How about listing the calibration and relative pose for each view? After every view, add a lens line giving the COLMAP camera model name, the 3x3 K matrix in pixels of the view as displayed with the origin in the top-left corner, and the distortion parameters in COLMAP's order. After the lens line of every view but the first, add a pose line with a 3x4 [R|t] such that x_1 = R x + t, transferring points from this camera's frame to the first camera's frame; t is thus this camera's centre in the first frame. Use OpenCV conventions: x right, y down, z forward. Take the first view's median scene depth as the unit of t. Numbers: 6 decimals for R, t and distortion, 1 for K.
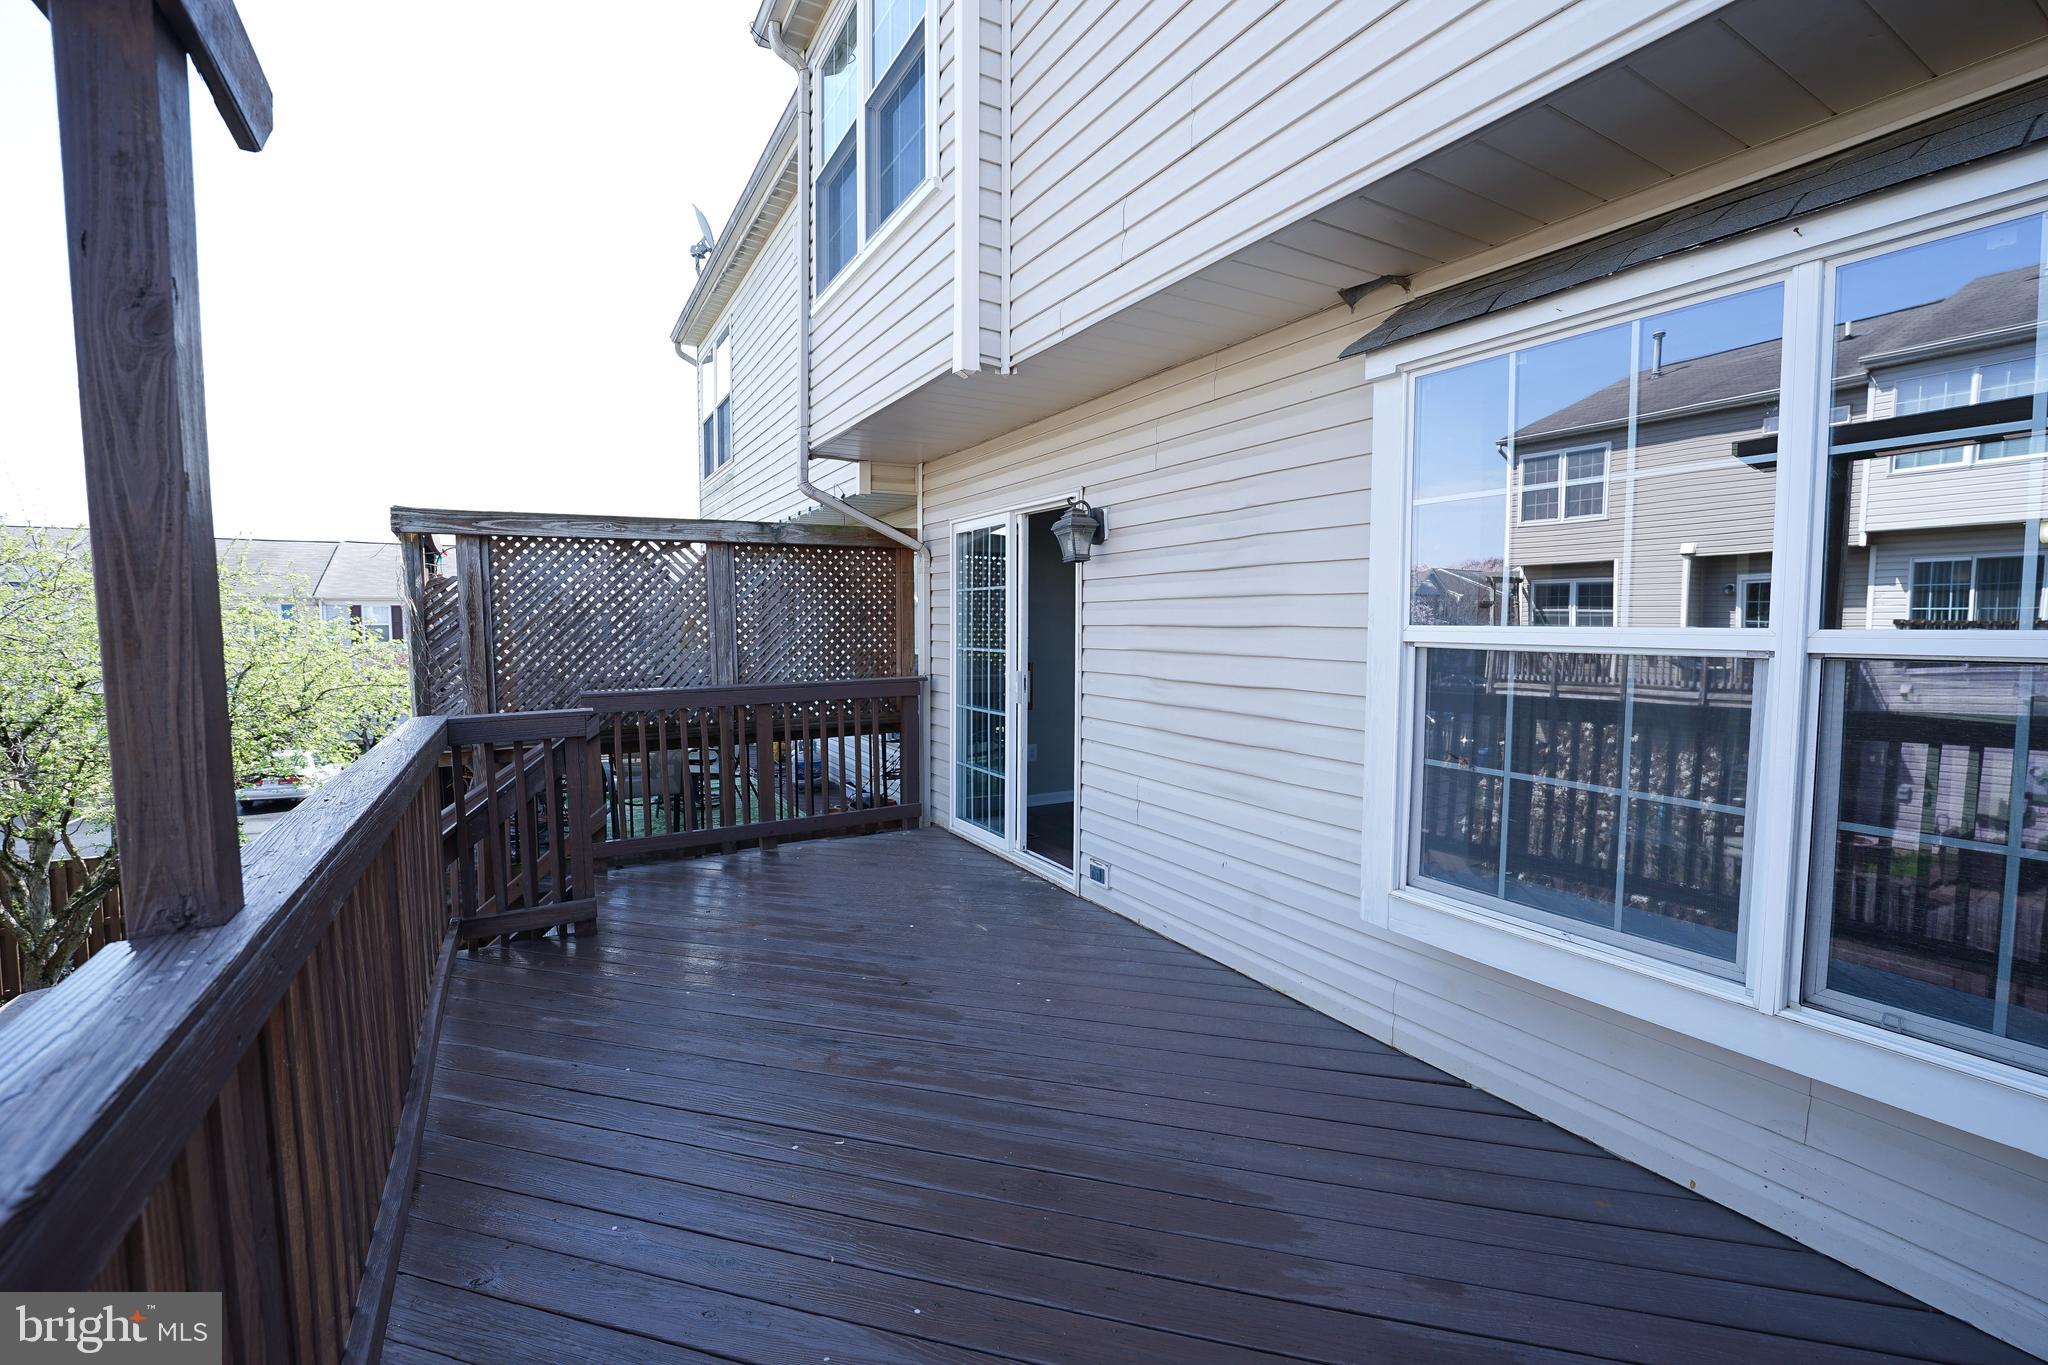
lens RADIAL K [[866.3, 0, 1025.9], [0, 866.3, 678.4], [0, 0, 1]] dist [-0.023007, 0.000174]
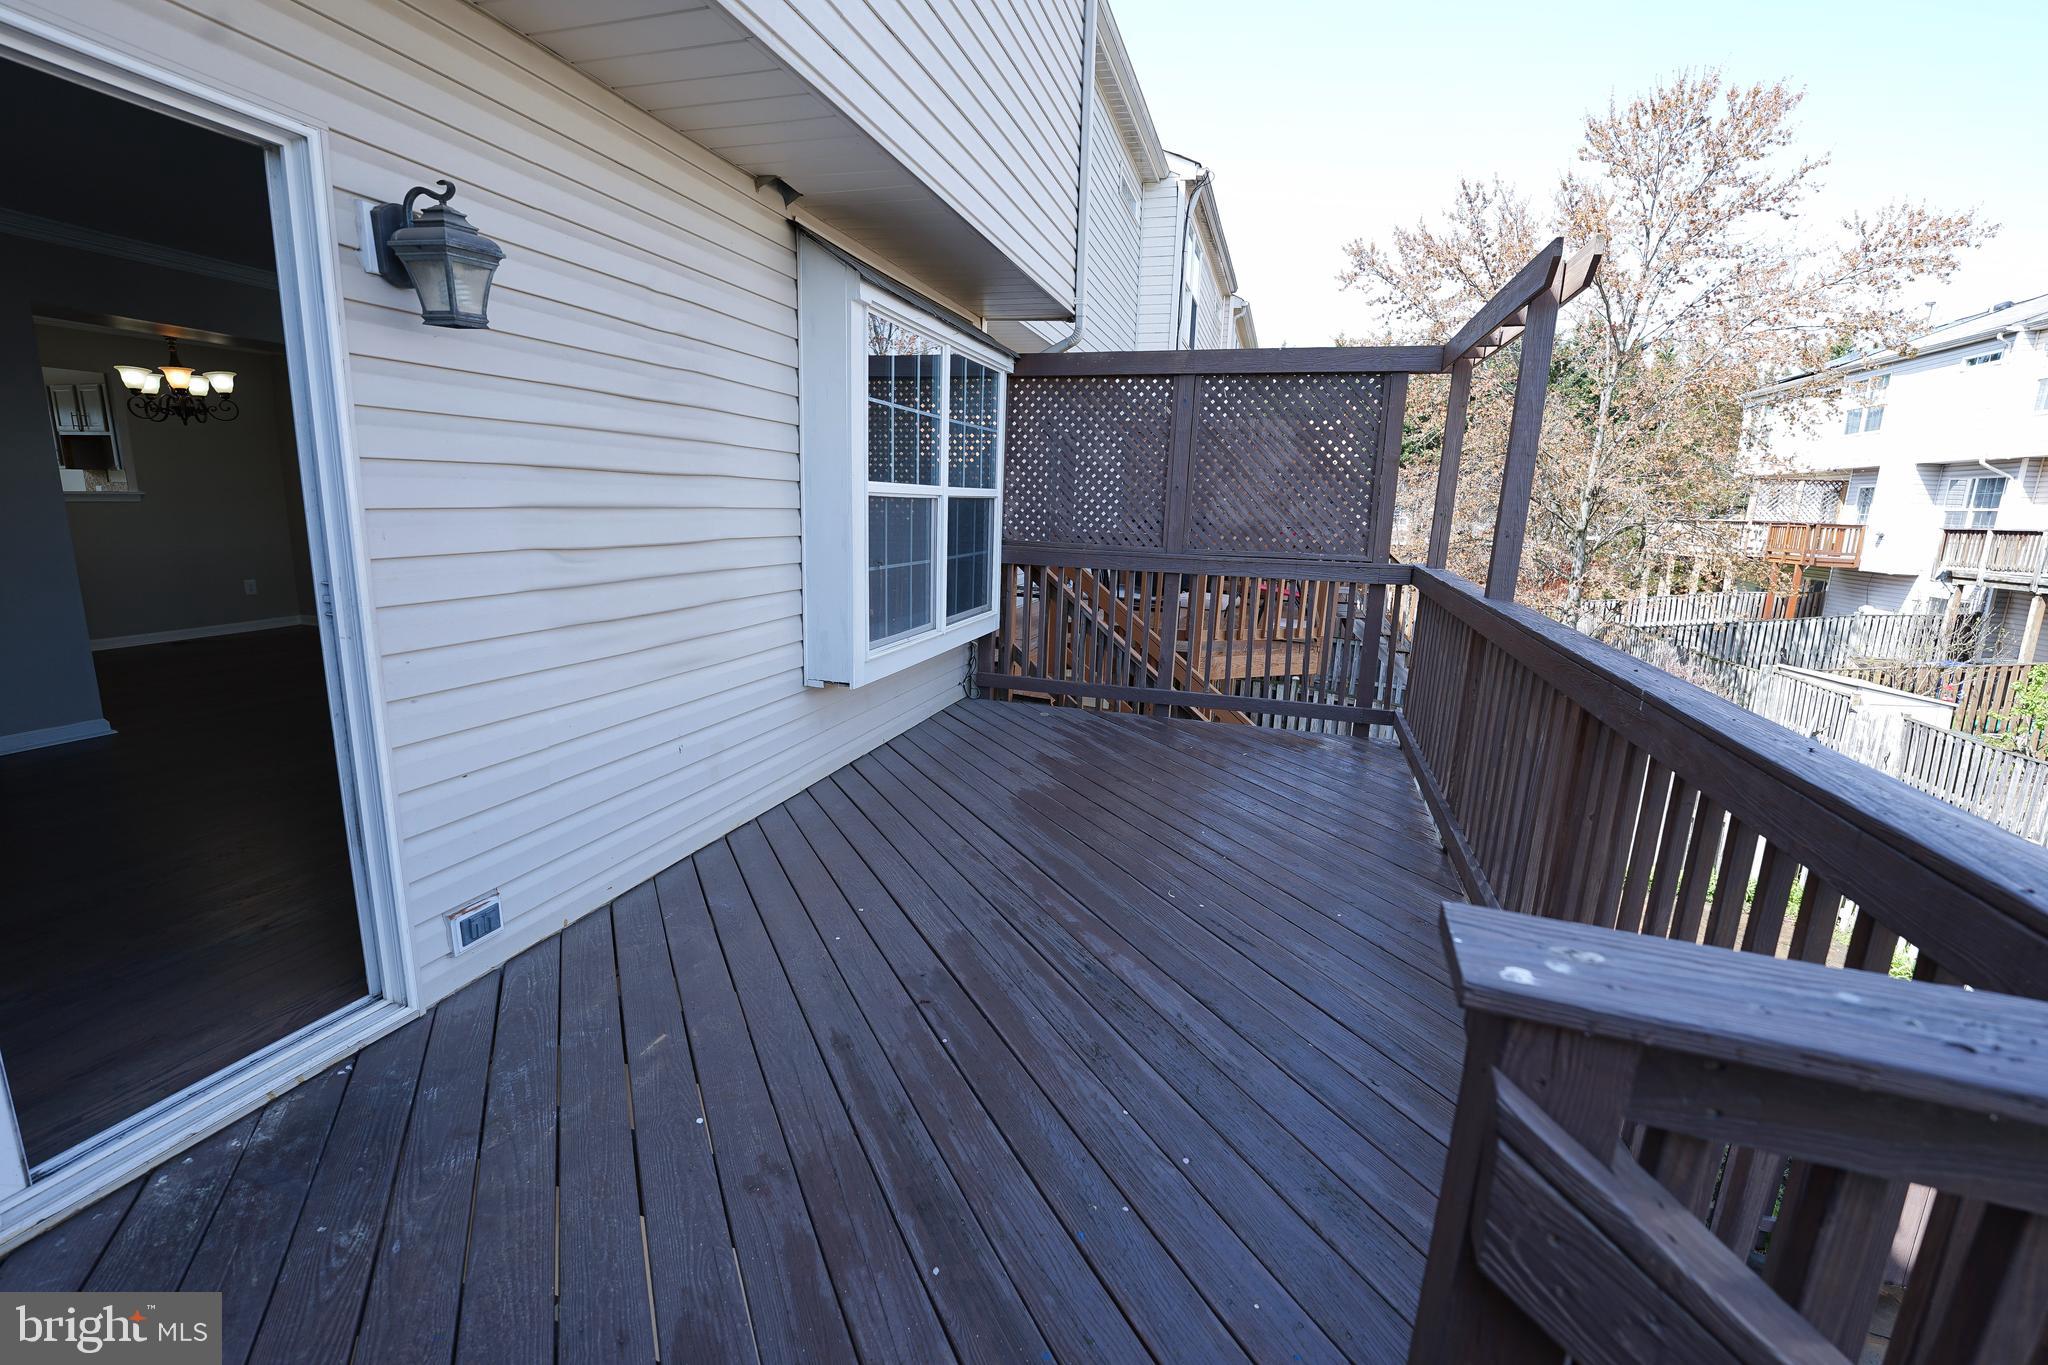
lens RADIAL K [[866.3, 0, 1025.9], [0, 866.3, 678.4], [0, 0, 1]] dist [-0.023007, 0.000174]
pose [[-0.683522, -0.177750, 0.707957, -0.620448], [0.006406, 0.968399, 0.249325, -0.071762], [-0.729902, 0.174954, -0.660783, 1.306633]]
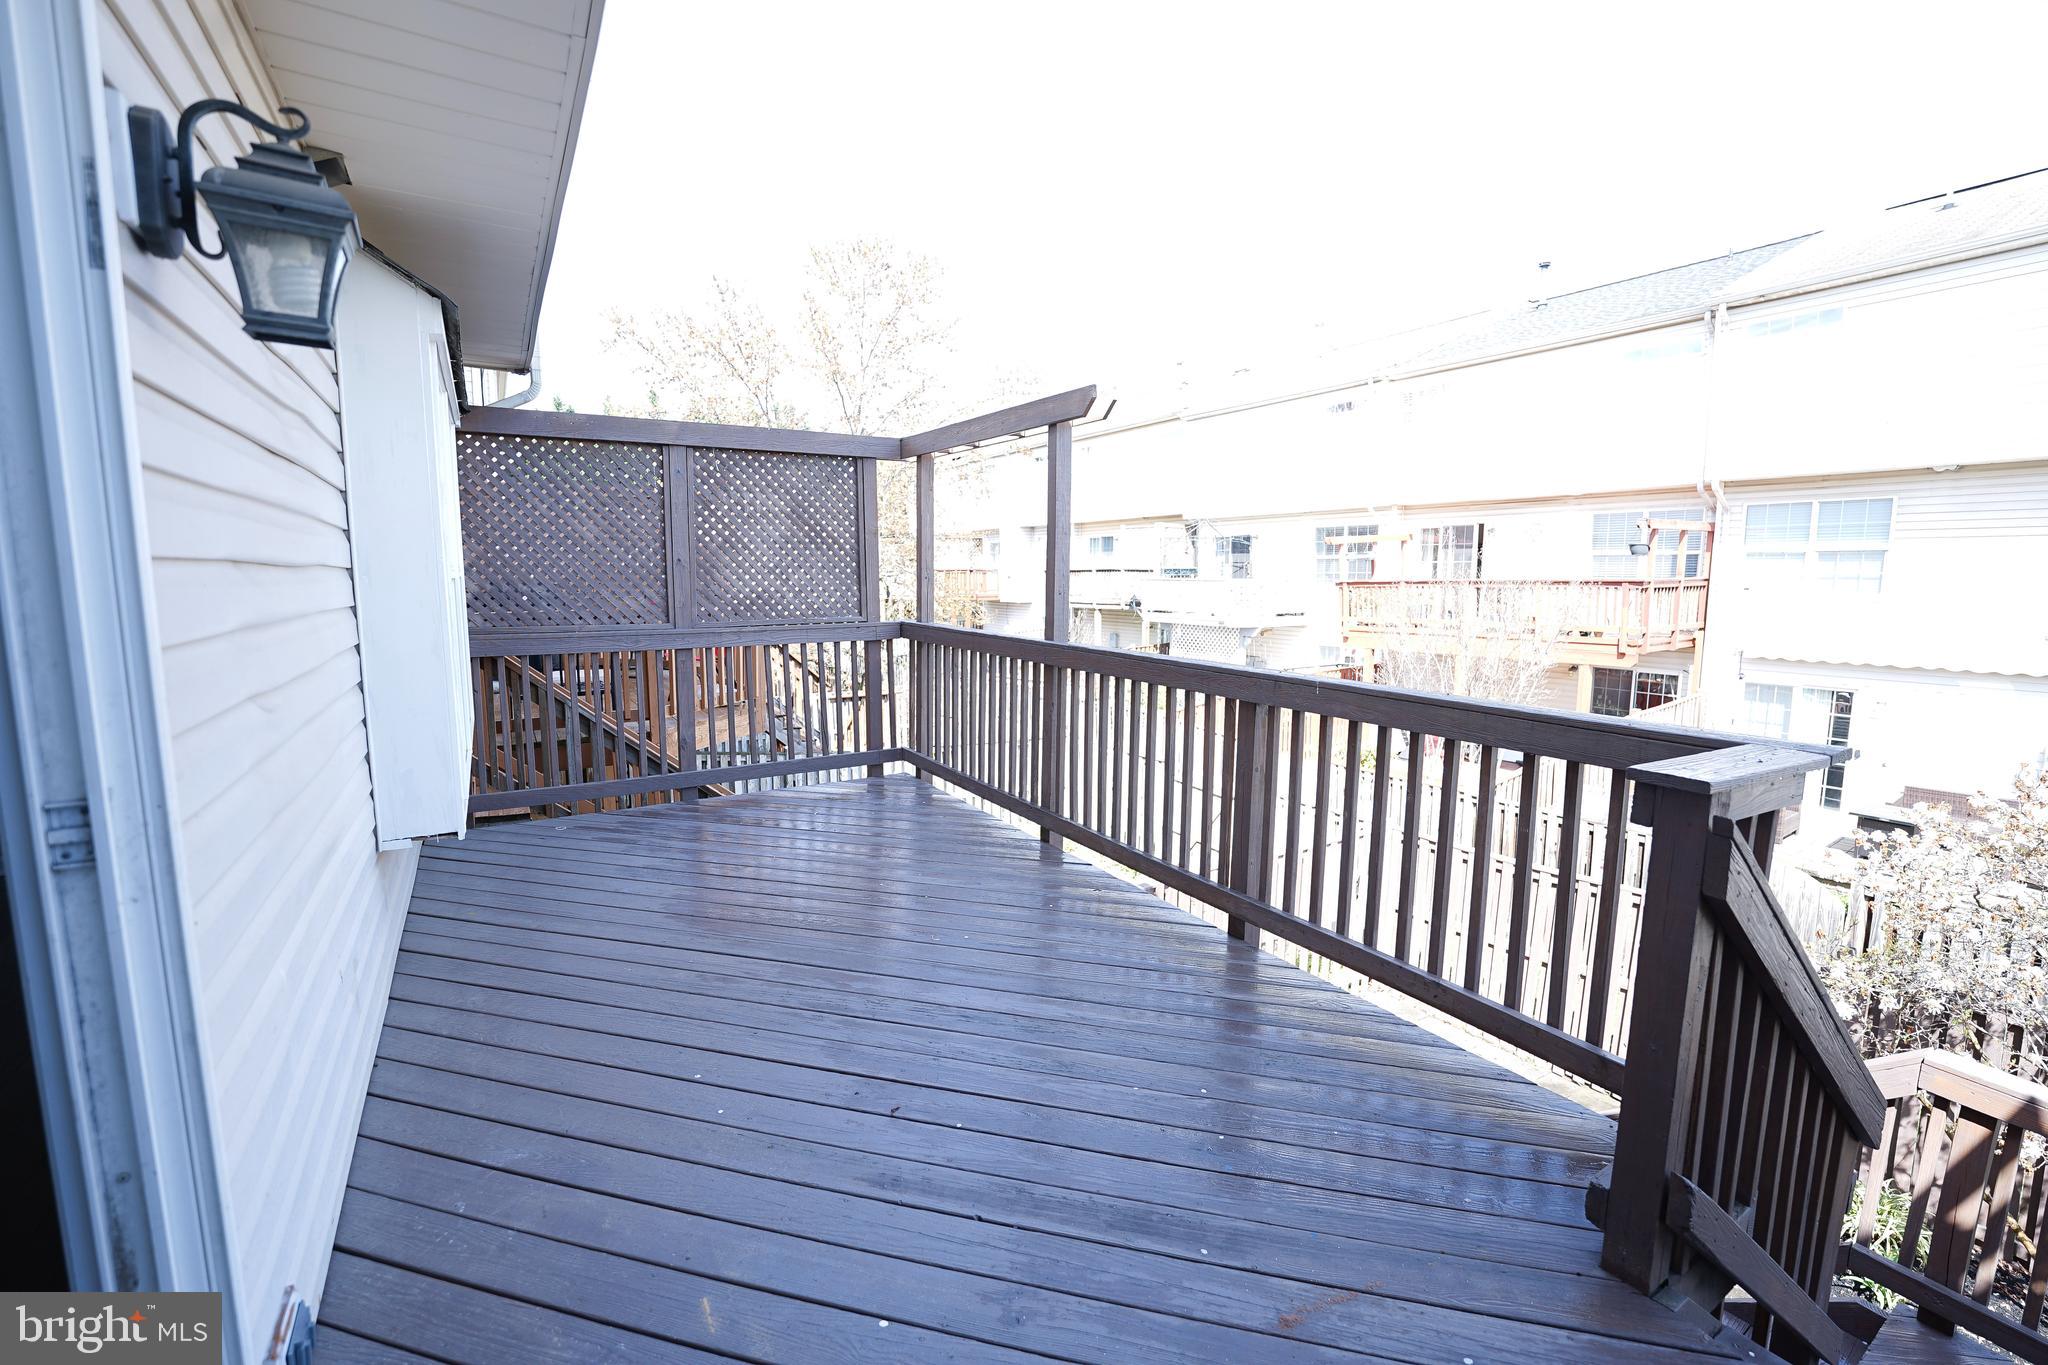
lens RADIAL K [[866.3, 0, 1025.9], [0, 866.3, 678.4], [0, 0, 1]] dist [-0.023007, 0.000174]
pose [[-0.999350, -0.003644, -0.035859, -0.233187], [-0.010113, 0.983264, 0.181905, -0.089407], [0.034596, 0.182150, -0.982662, 1.519568]]
